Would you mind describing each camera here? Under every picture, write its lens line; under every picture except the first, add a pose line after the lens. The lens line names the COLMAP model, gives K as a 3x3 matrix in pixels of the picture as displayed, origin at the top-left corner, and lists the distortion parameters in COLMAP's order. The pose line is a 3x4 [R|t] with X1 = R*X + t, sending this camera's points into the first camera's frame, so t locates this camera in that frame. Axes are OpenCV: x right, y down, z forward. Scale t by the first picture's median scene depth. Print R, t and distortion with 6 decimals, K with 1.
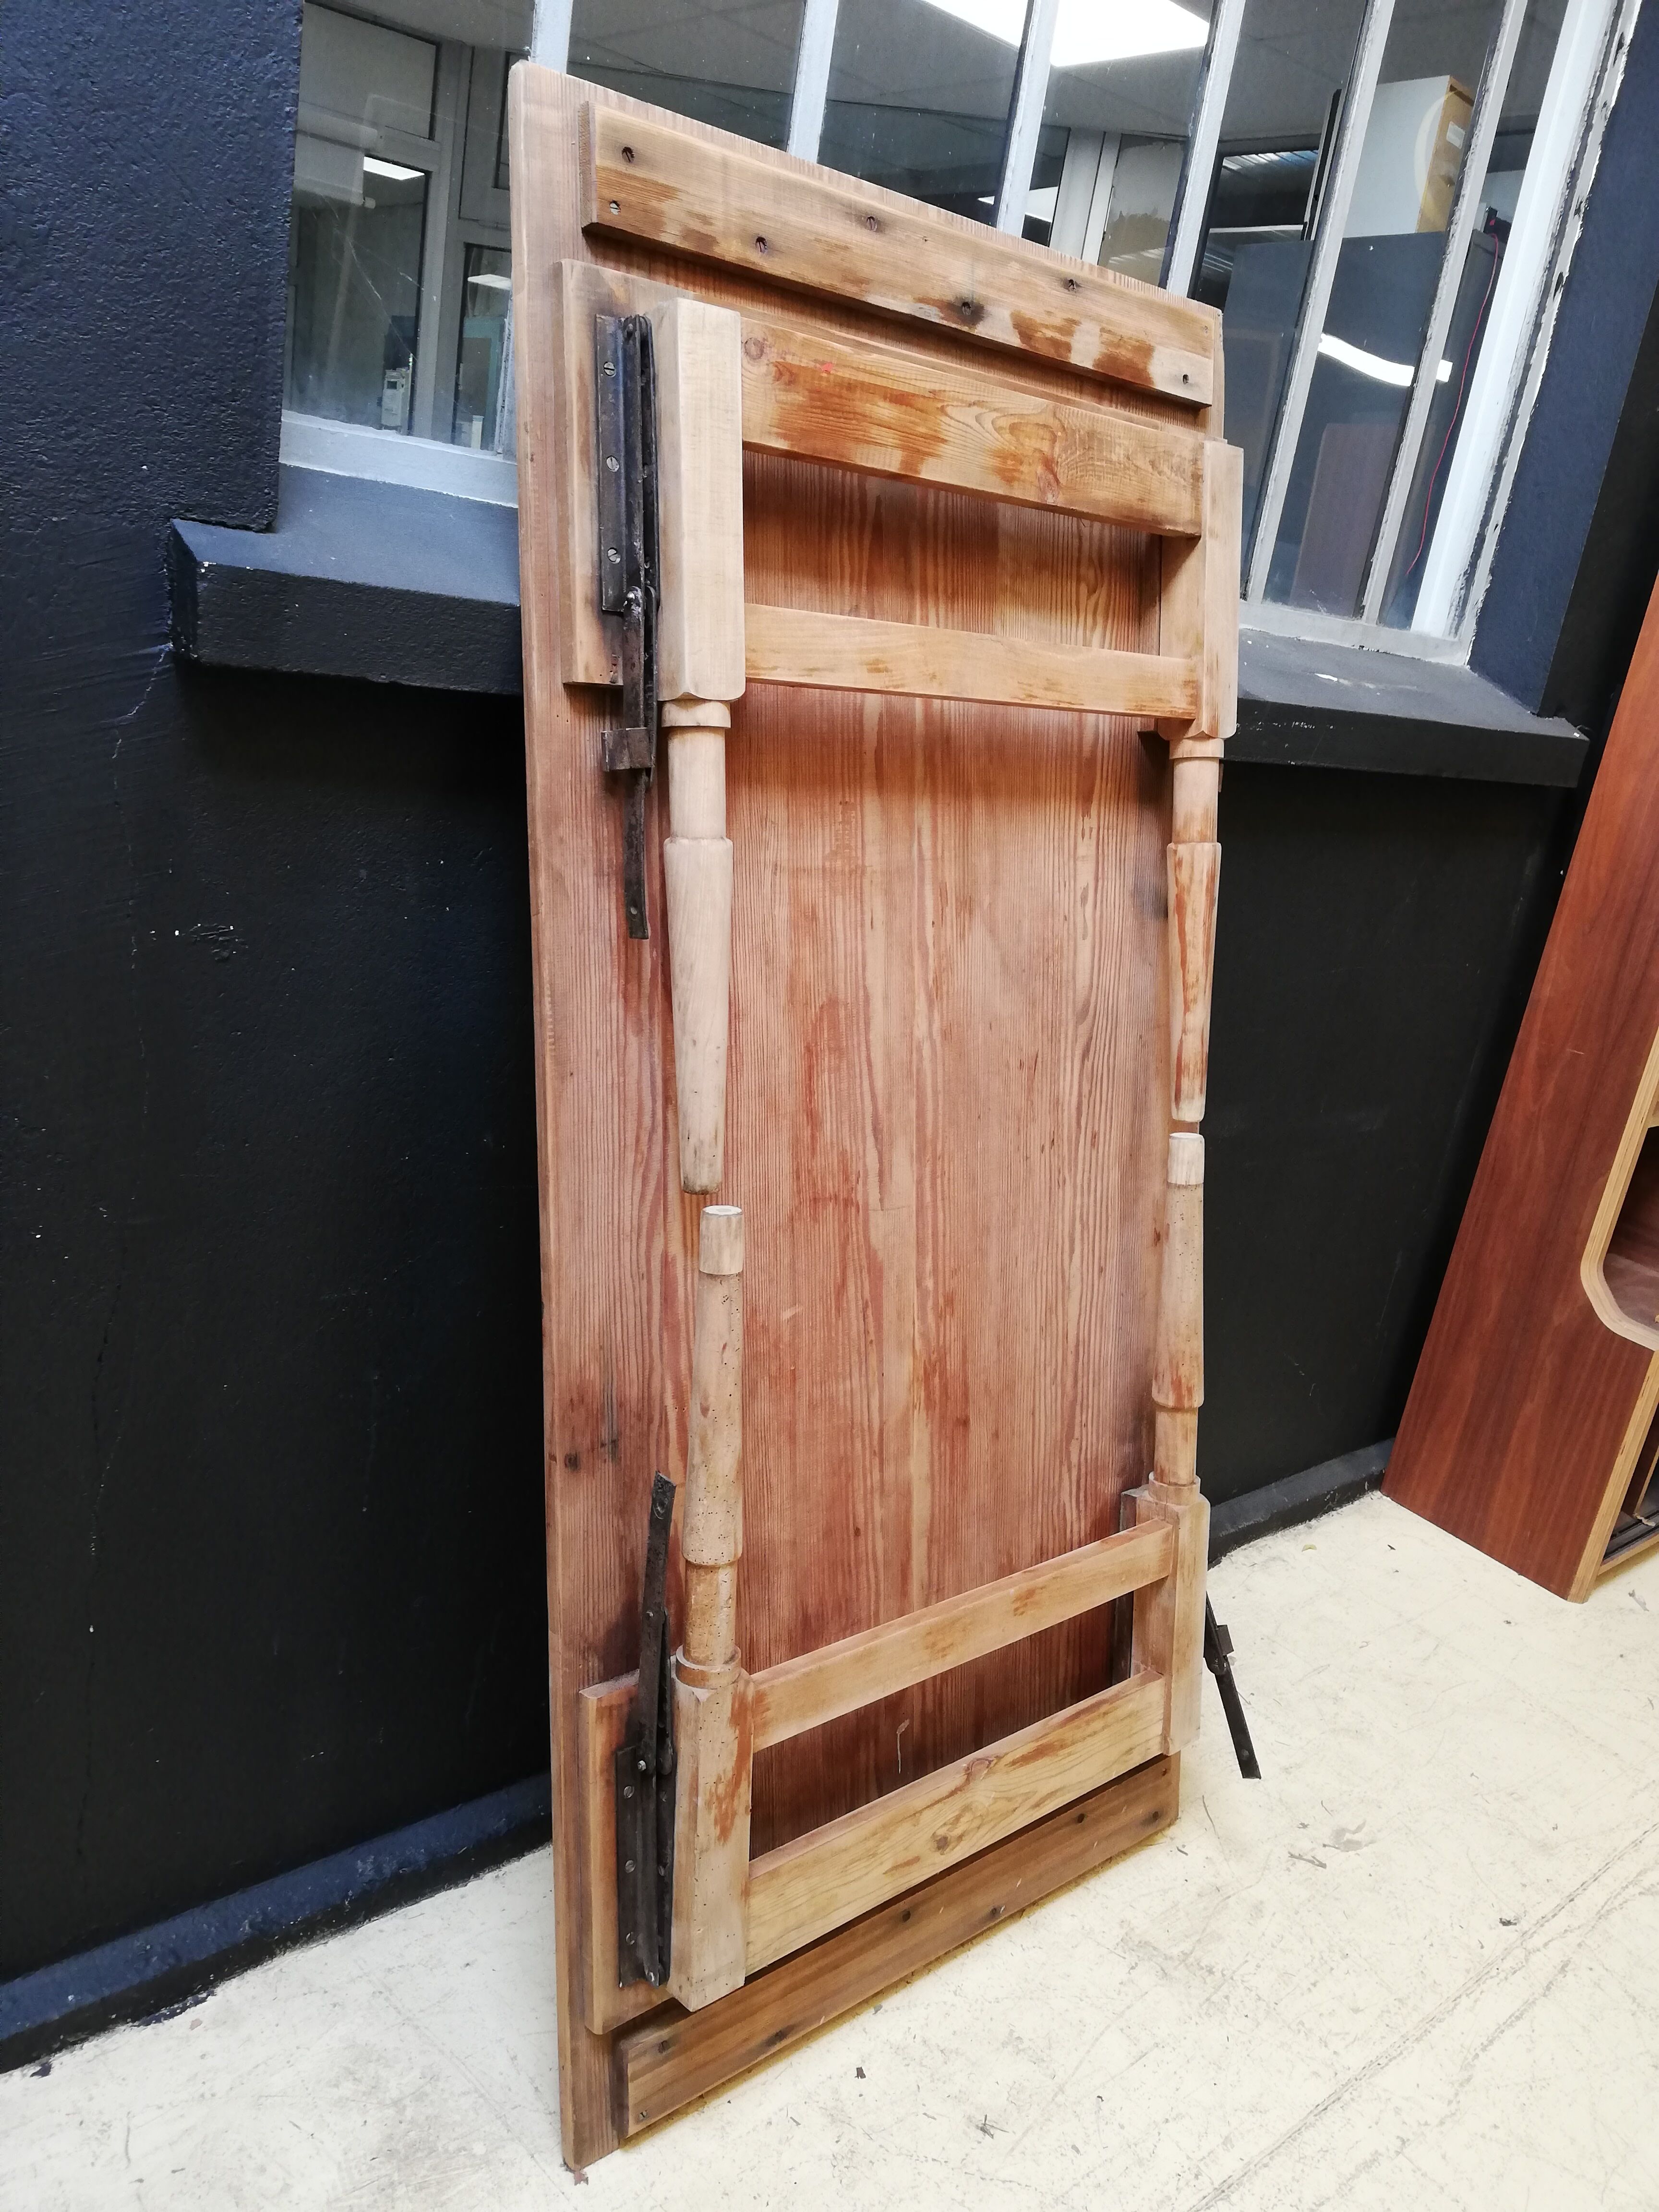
lens RADIAL K [[1684.8, 0, 902.5], [0, 1684.8, 1122.4], [0, 0, 1]] dist [0.044955, -0.066709]
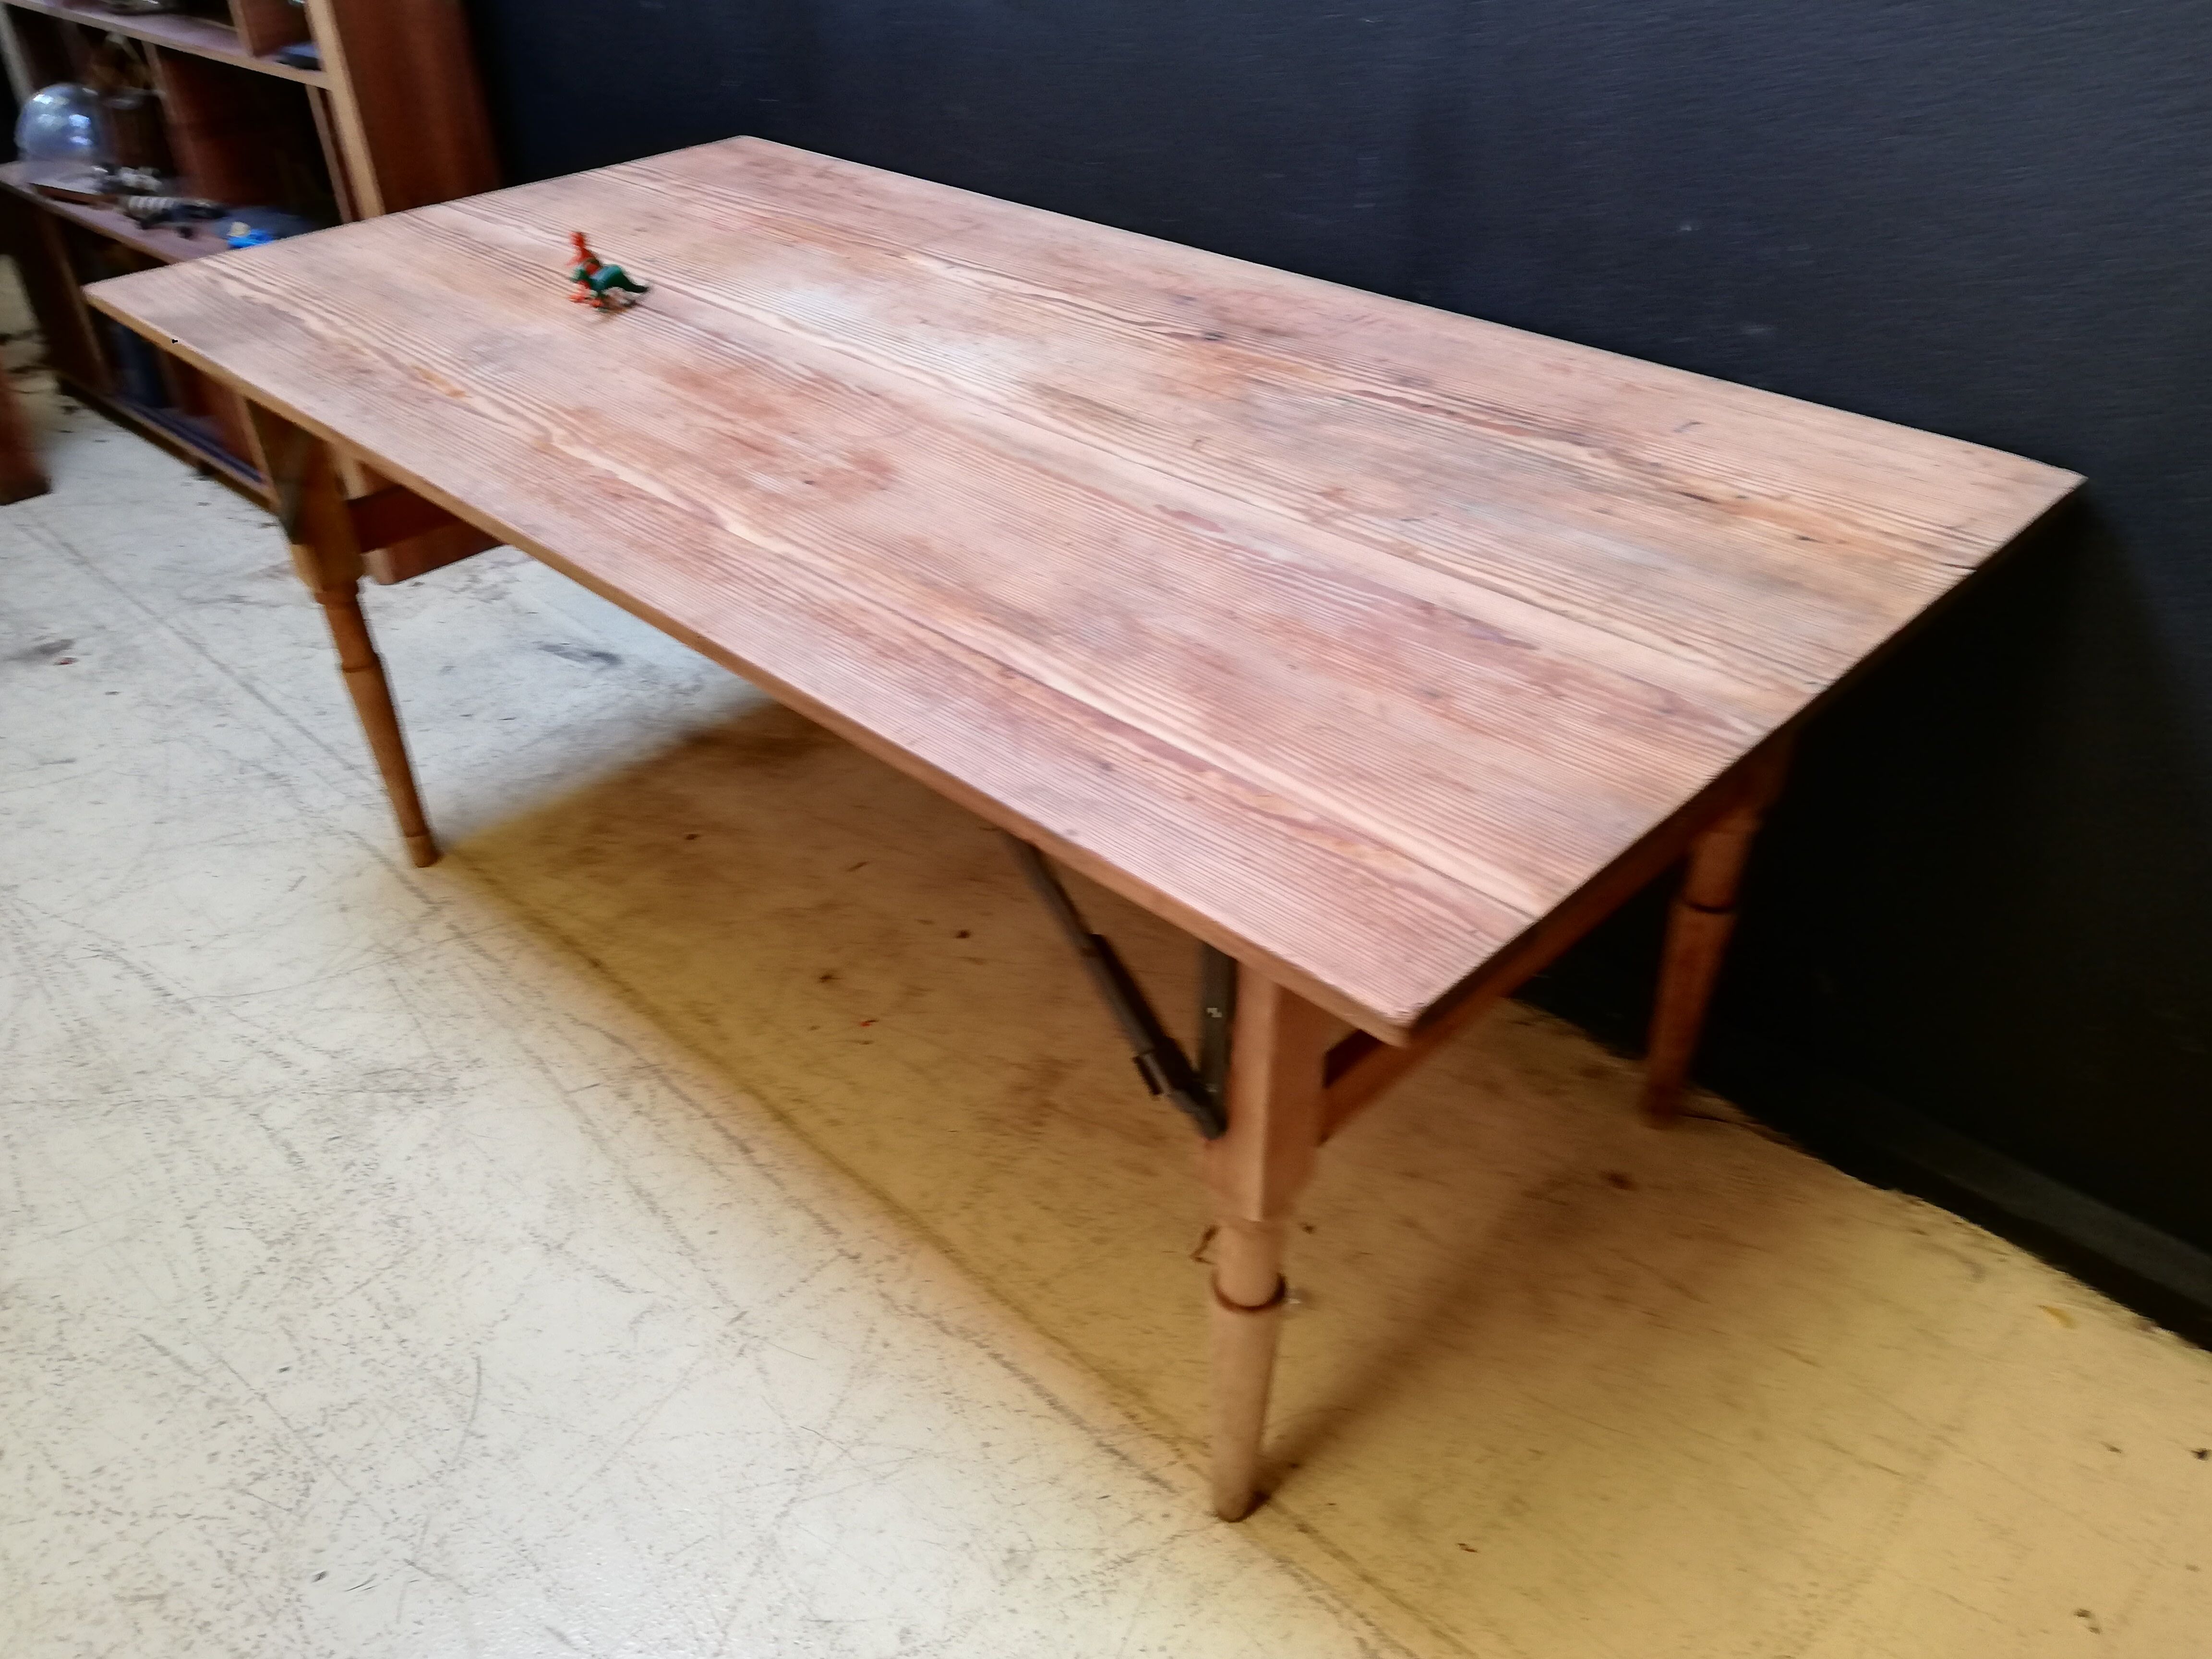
lens RADIAL K [[1684.8, 0, 1109.5], [0, 1684.8, 860.0], [0, 0, 1]] dist [0.044955, -0.066709]
pose [[0.072525, 0.432239, -0.898838, 0.776750], [-0.283801, 0.872900, 0.396867, -0.022736], [0.956137, 0.226308, 0.185977, 0.647751]]
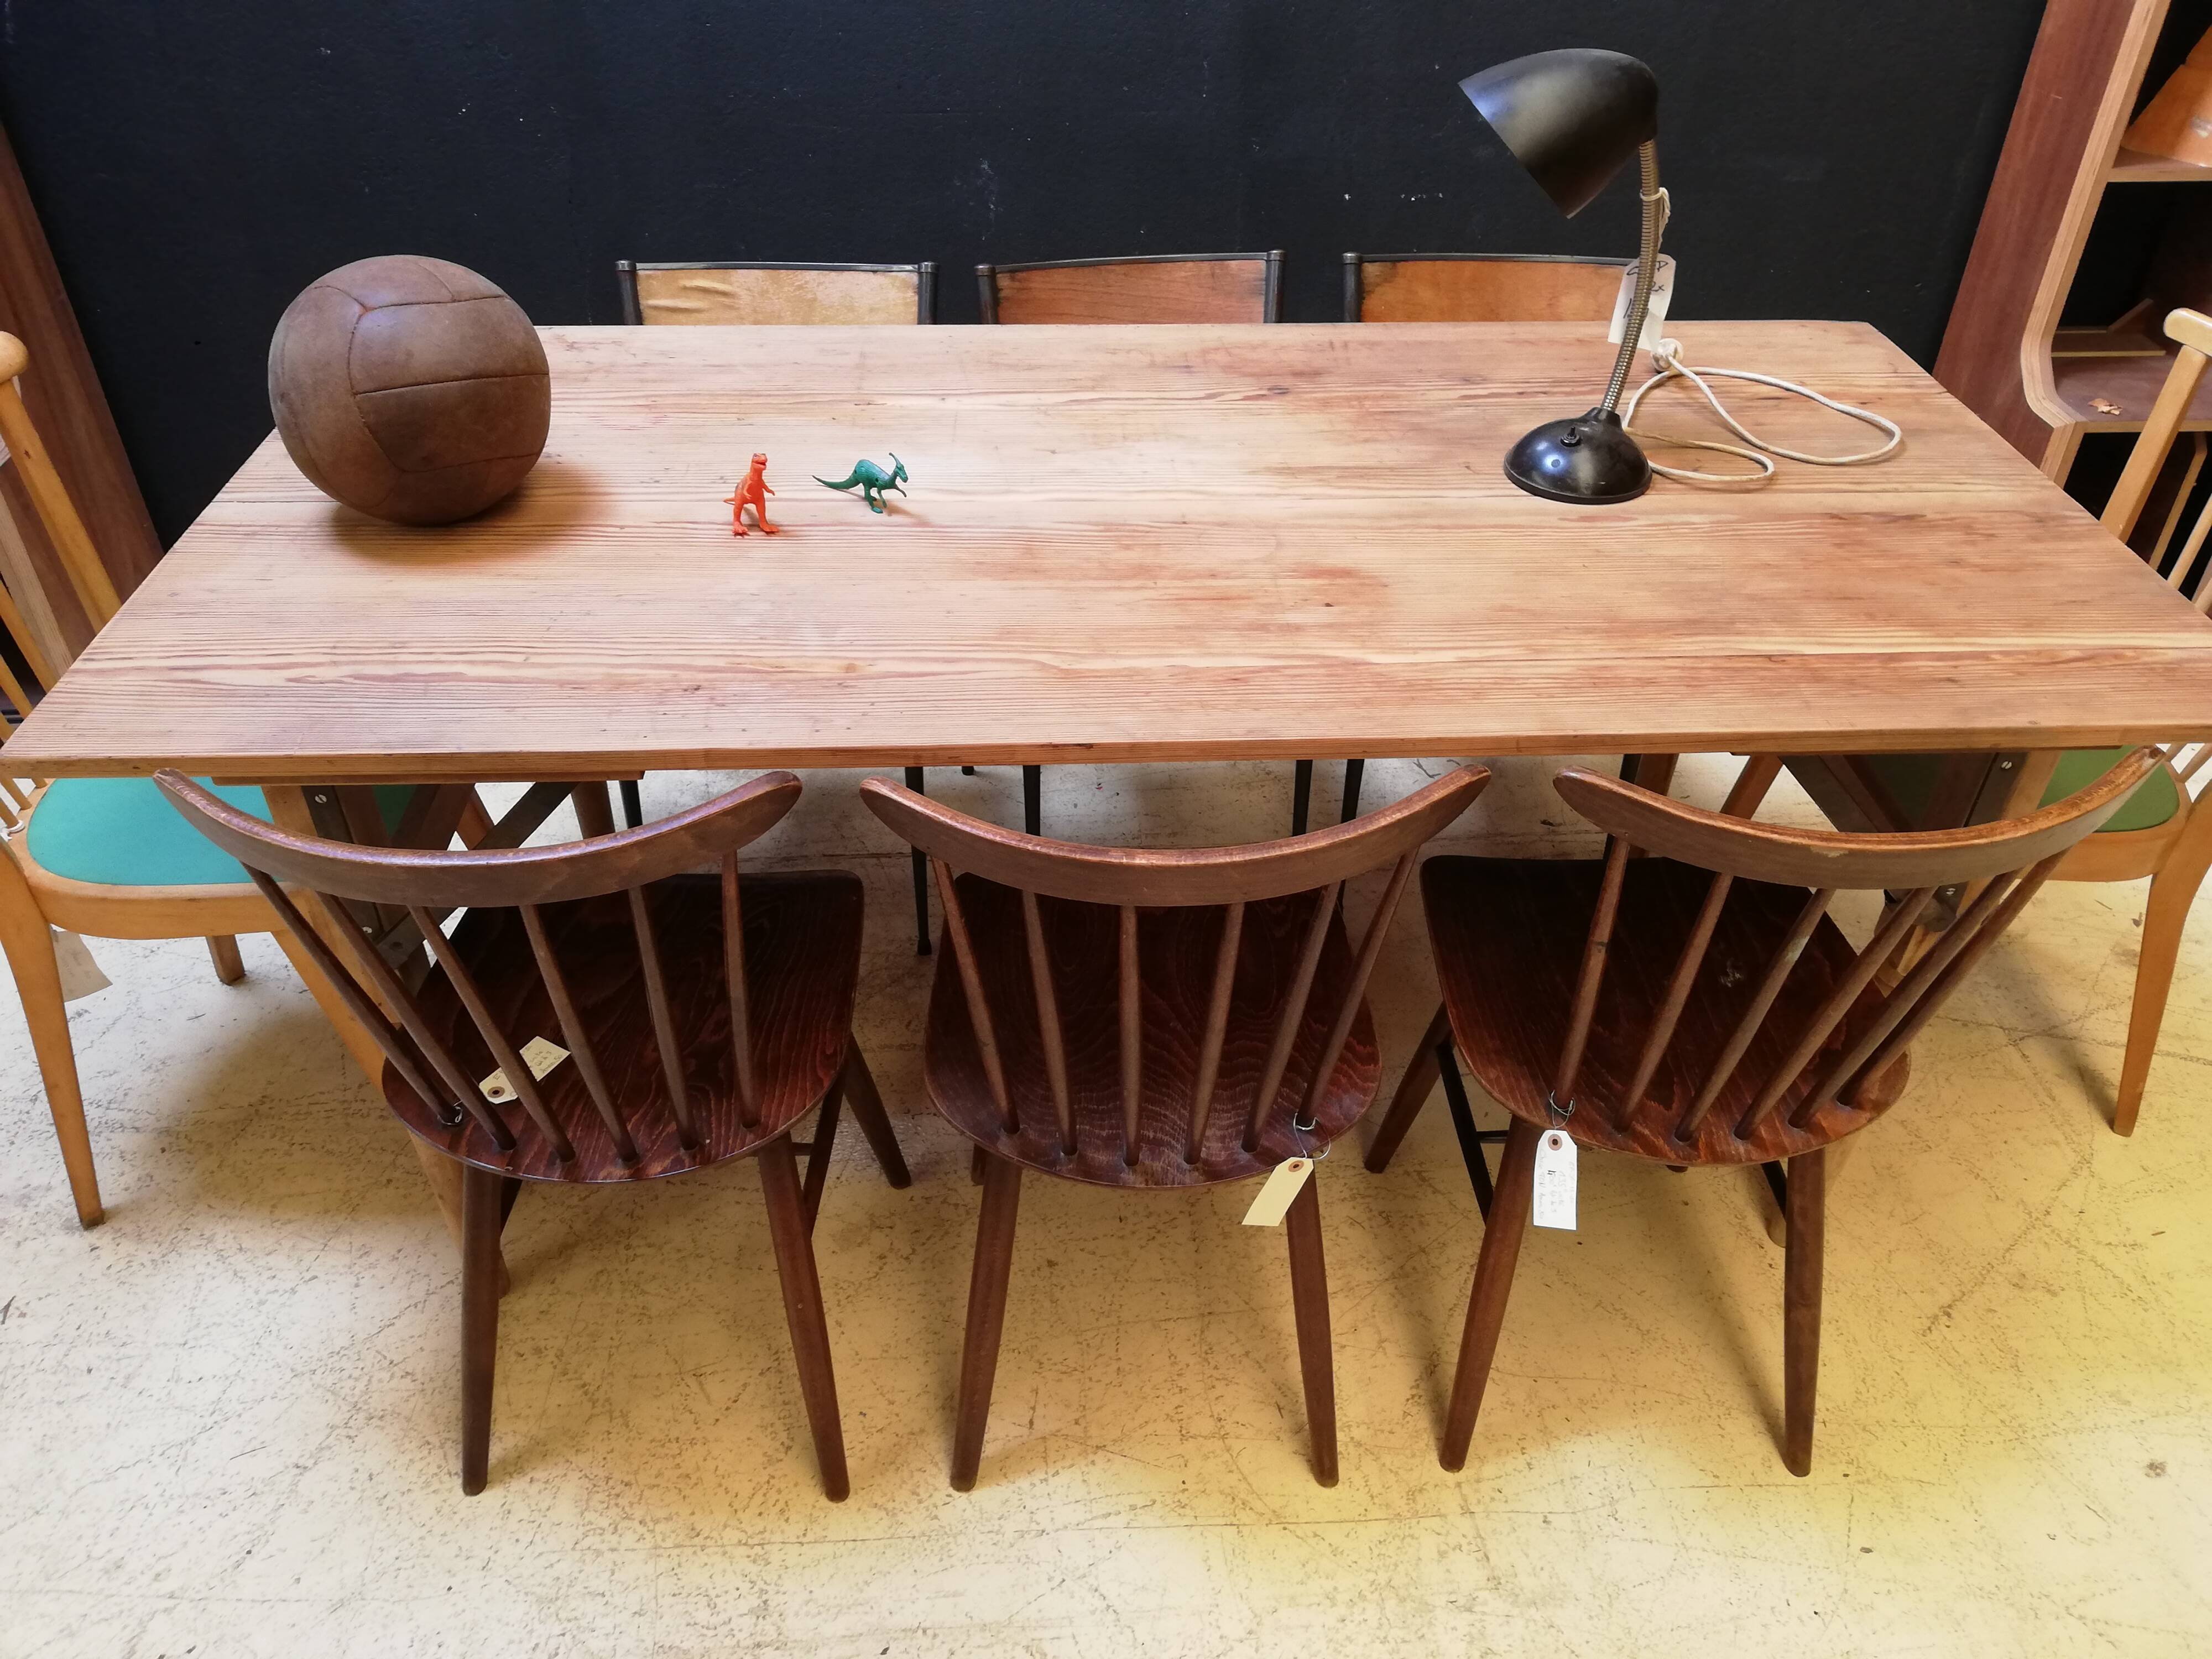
lens RADIAL K [[1696.3, 0, 1152.5], [0, 1696.3, 849.5], [0, 0, 1]] dist [0.043708, -0.069302]
pose [[0.782124, 0.232621, -0.578075, 0.517759], [-0.079927, 0.957493, 0.277162, 0.043085], [0.617976, -0.170571, 0.767471, 0.104674]]
